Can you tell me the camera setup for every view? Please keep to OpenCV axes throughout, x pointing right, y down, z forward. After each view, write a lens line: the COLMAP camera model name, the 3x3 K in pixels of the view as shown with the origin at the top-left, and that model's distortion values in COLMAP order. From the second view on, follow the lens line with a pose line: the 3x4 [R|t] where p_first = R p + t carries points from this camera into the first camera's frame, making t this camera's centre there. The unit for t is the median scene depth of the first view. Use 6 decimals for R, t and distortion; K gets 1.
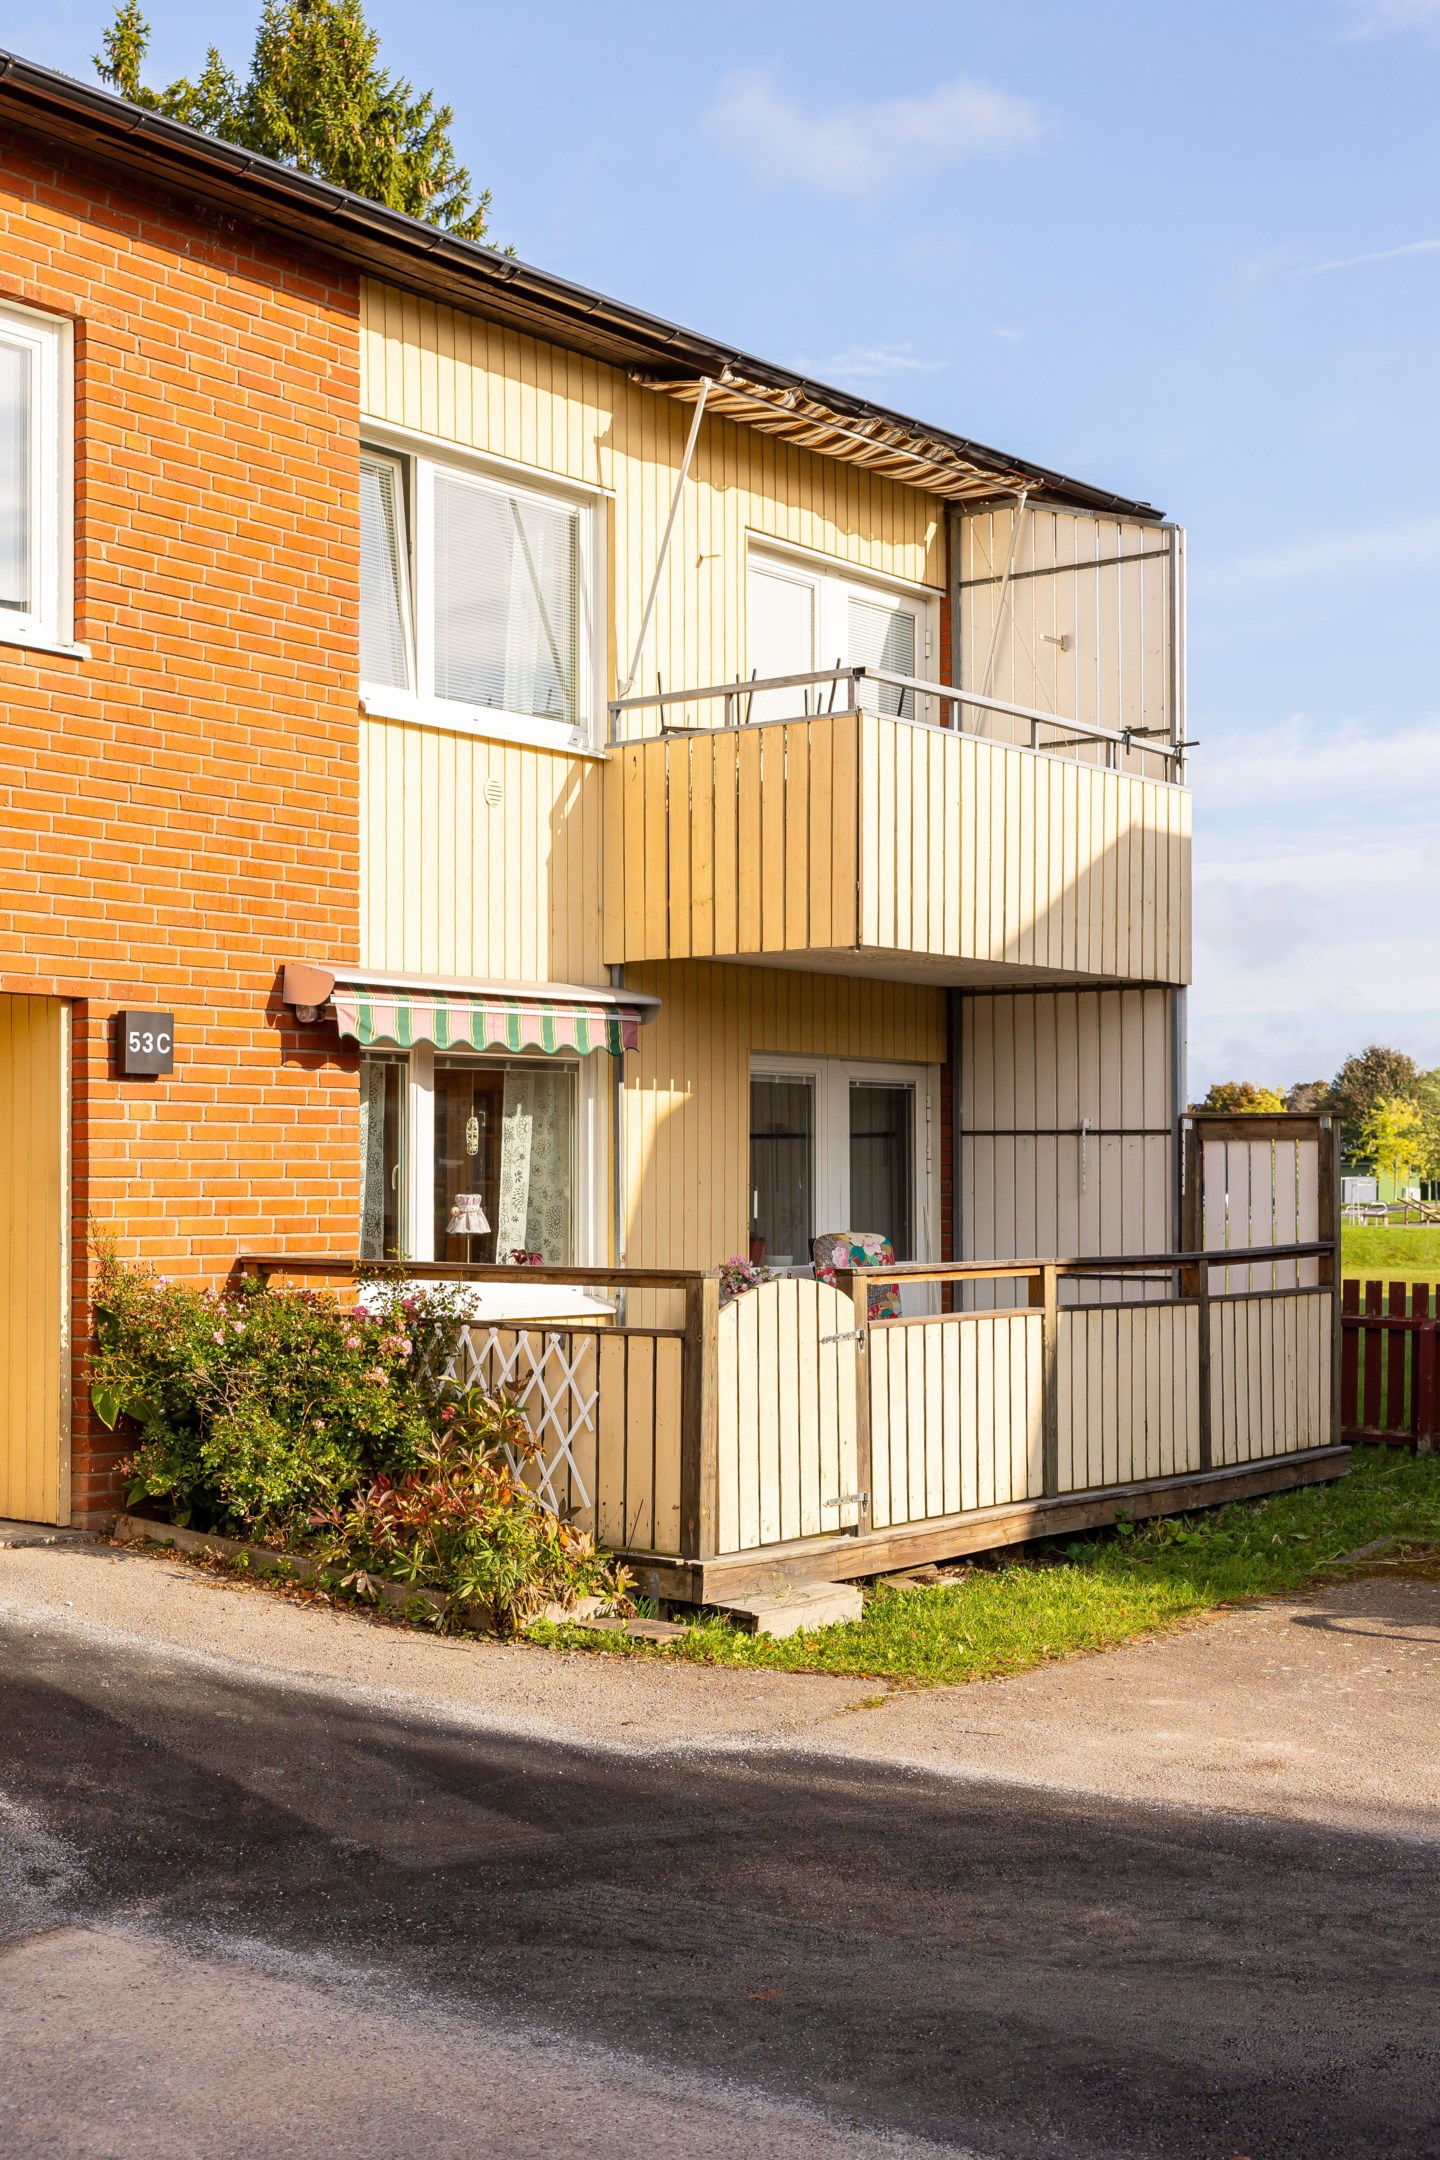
lens RADIAL K [[2629.3, 0, 720.0], [0, 2629.3, 1080.0], [0, 0, 1]] dist [0.031527, 0.018628]
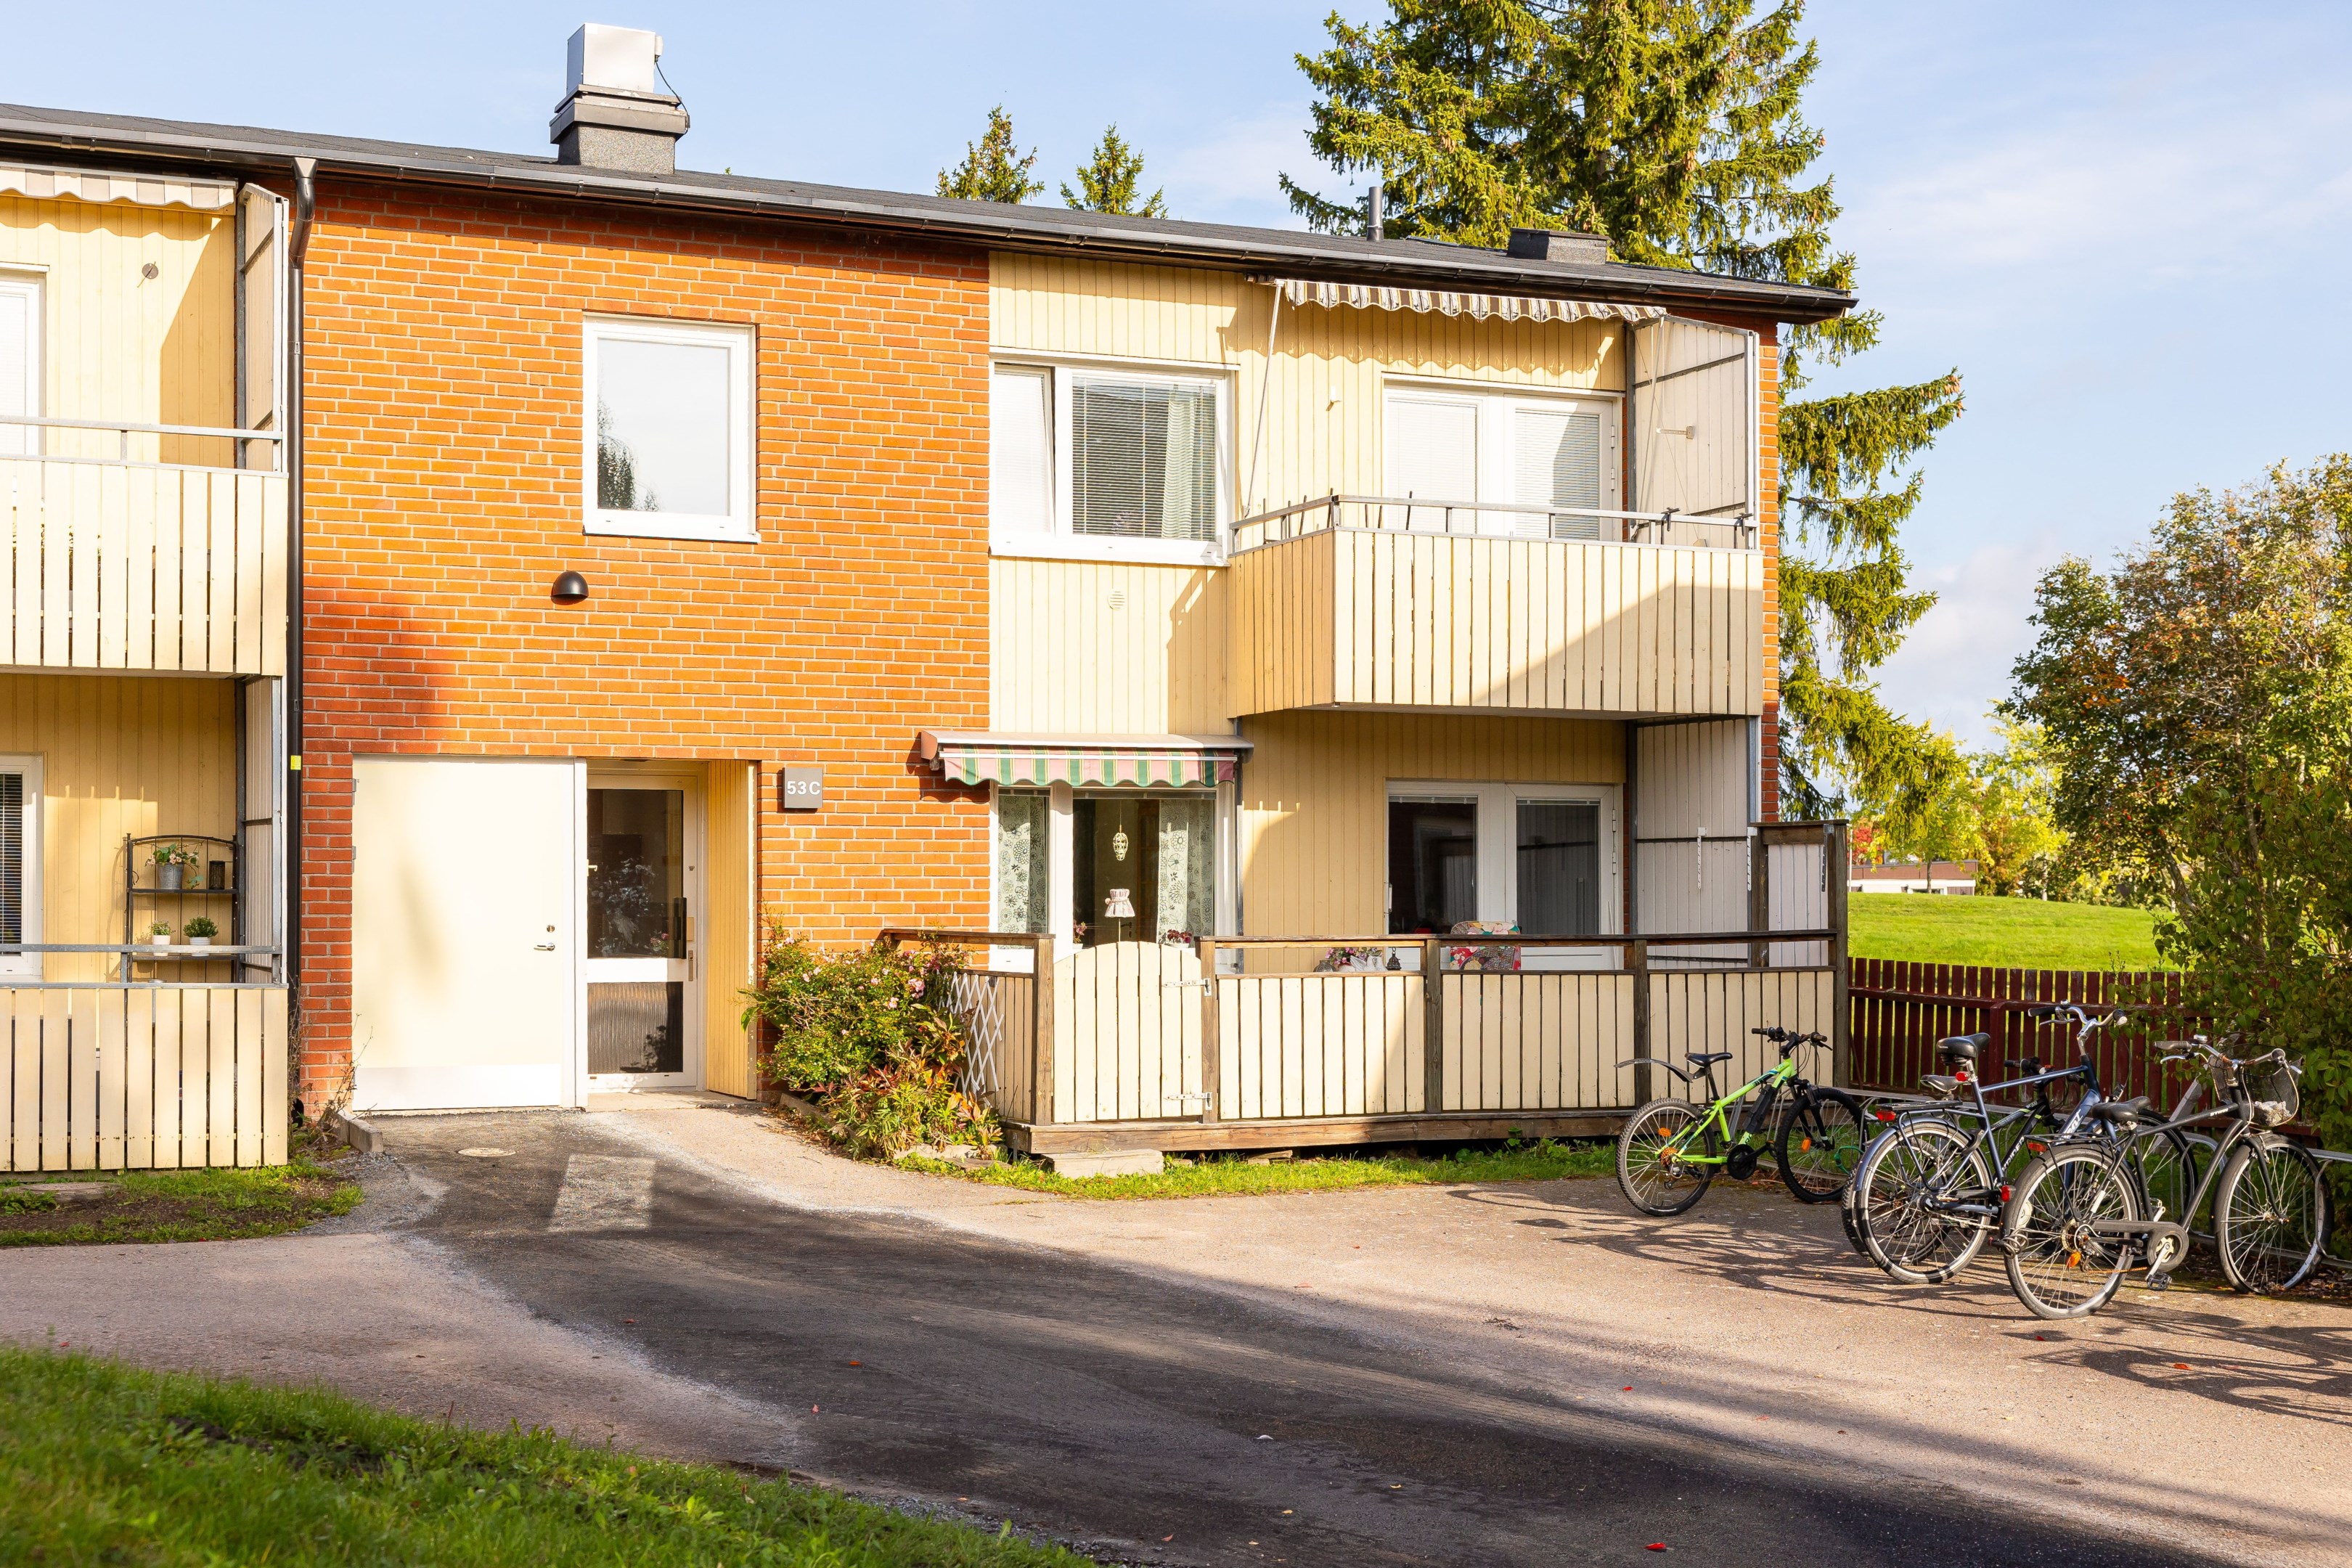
lens RADIAL K [[2834.6, 0, 1176.0], [0, 2834.6, 784.0], [0, 0, 1]] dist [0.013587, 0.002739]
pose [[0.886630, -0.020386, -0.462030, 0.628796], [0.018275, 0.999792, -0.009045, 0.002227], [0.462118, -0.000424, 0.886818, -0.311736]]
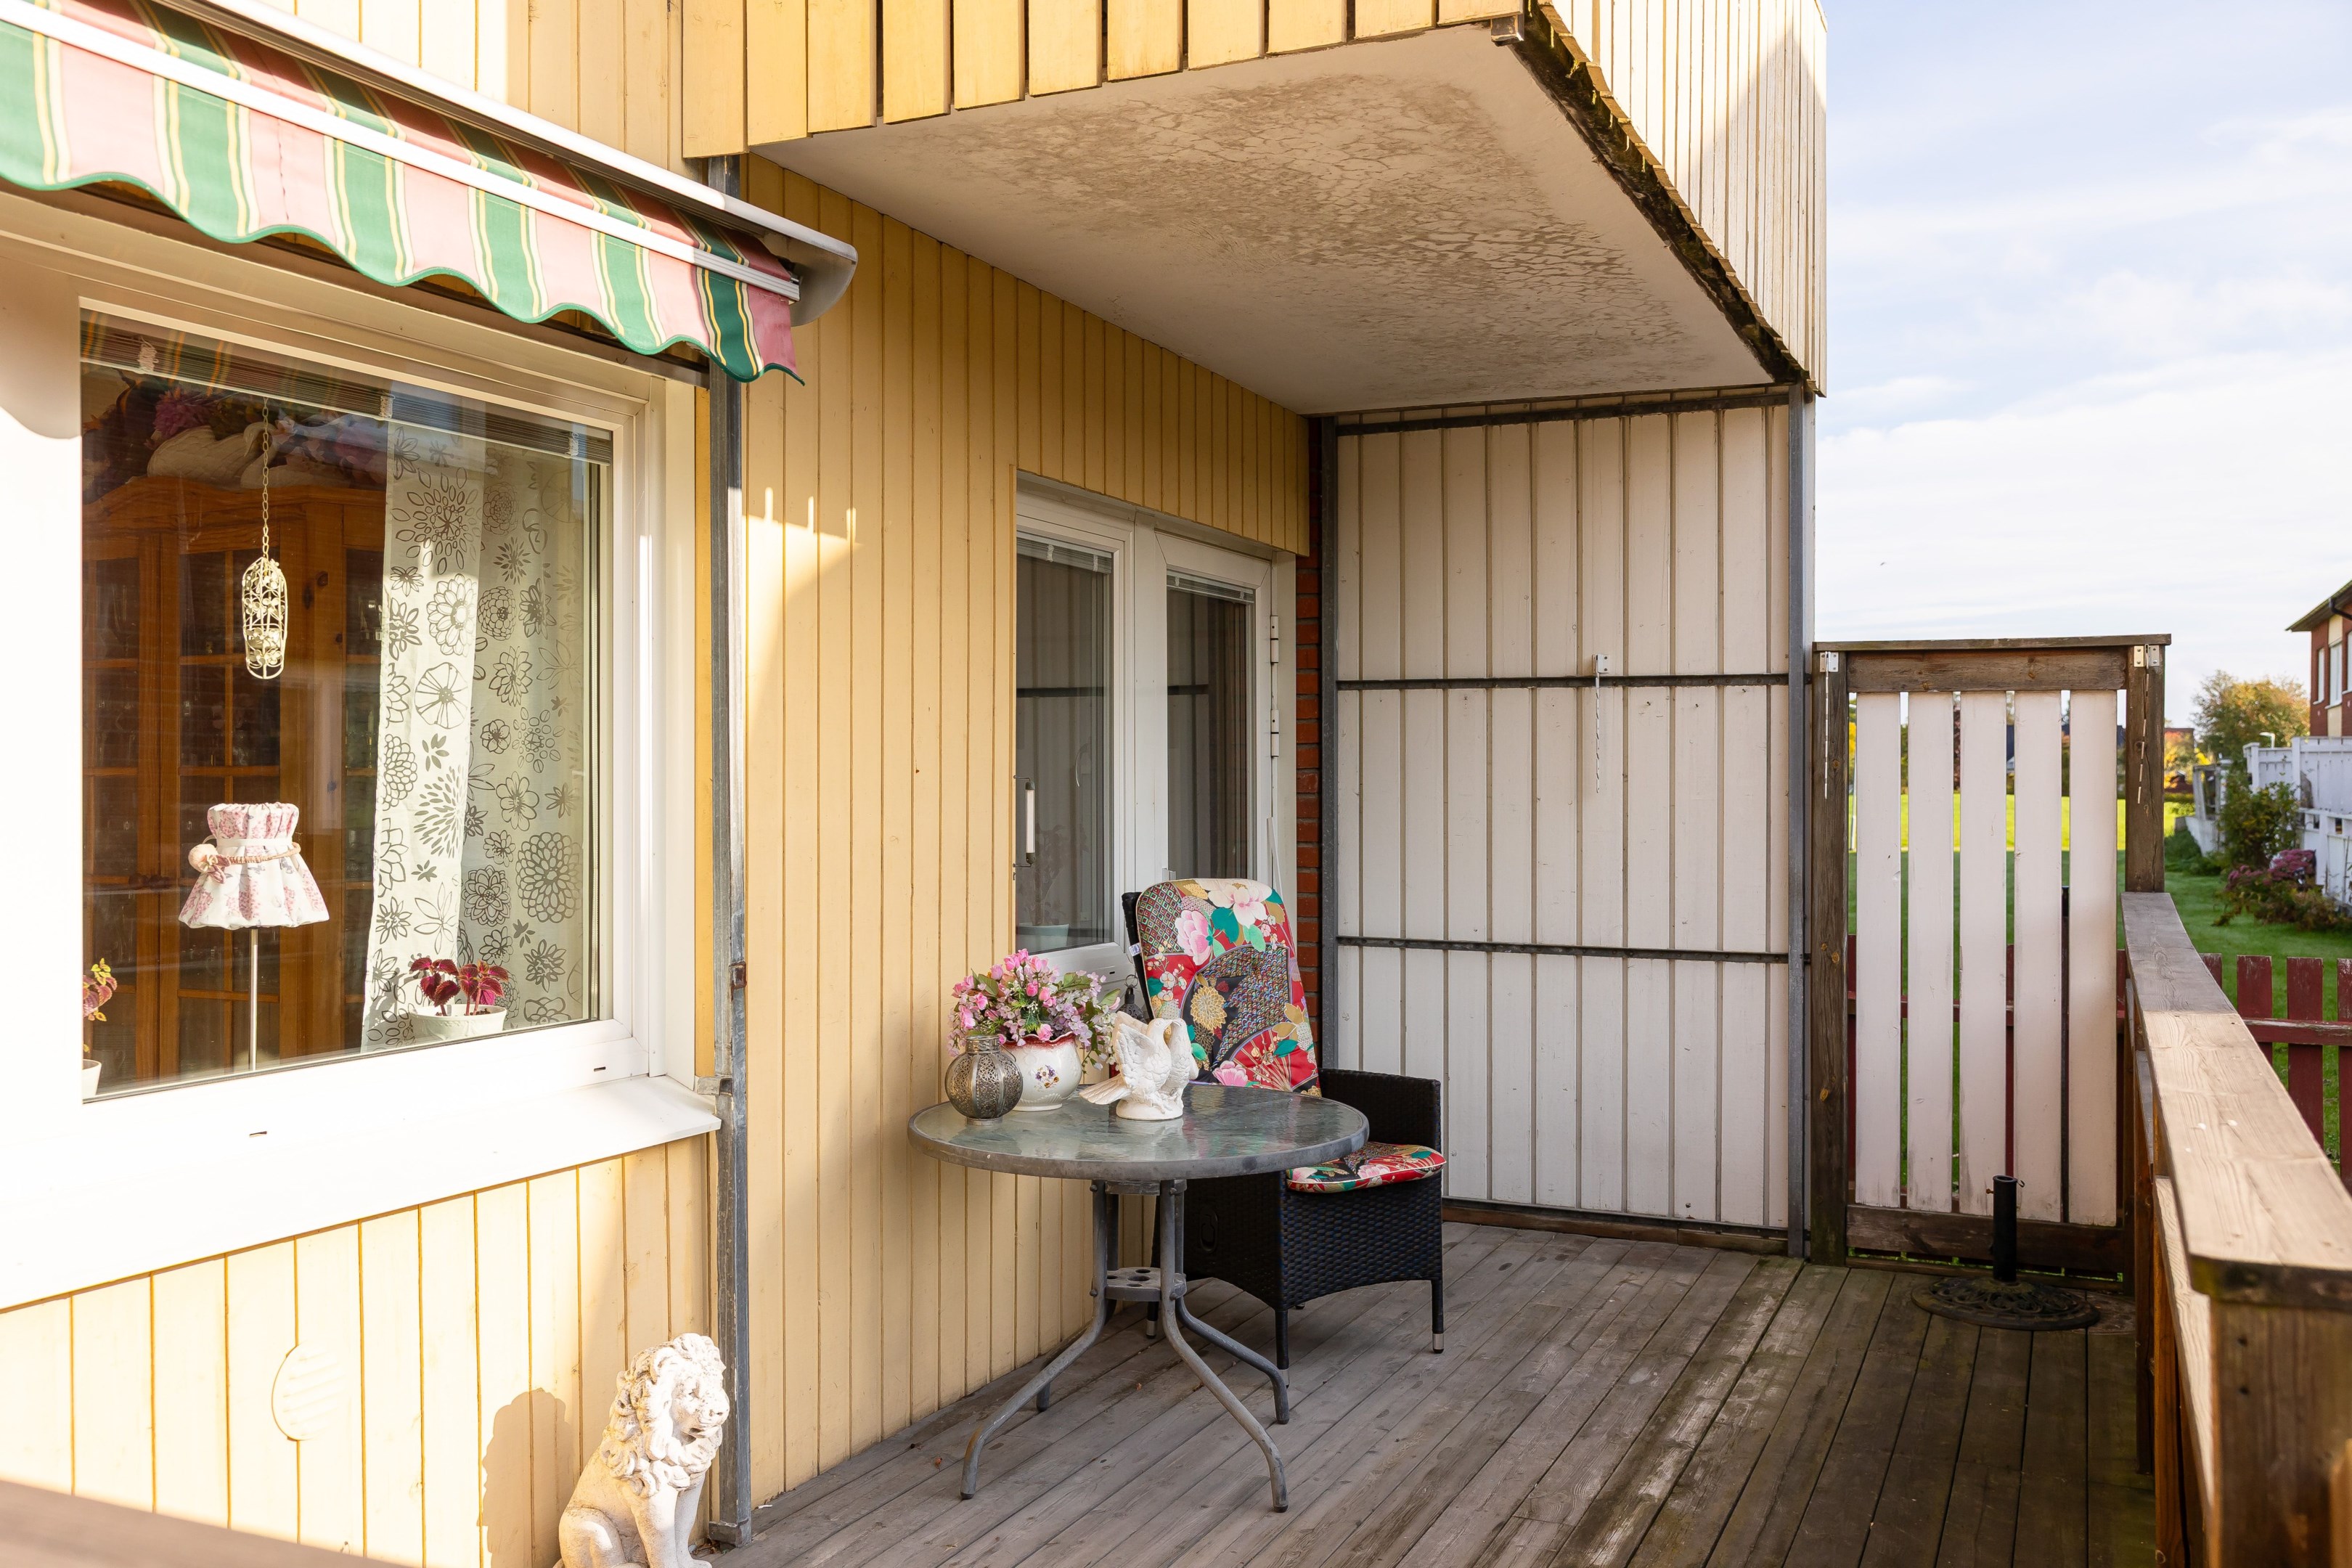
lens RADIAL K [[1999.3, 0, 1176.0], [0, 1999.3, 784.0], [0, 0, 1]] dist [0.002488, -0.005138]
pose [[0.975114, 0.000786, 0.221704, -0.040997], [-0.009741, 0.999180, 0.039298, 0.030904], [-0.221491, -0.040480, 0.974322, 0.749733]]
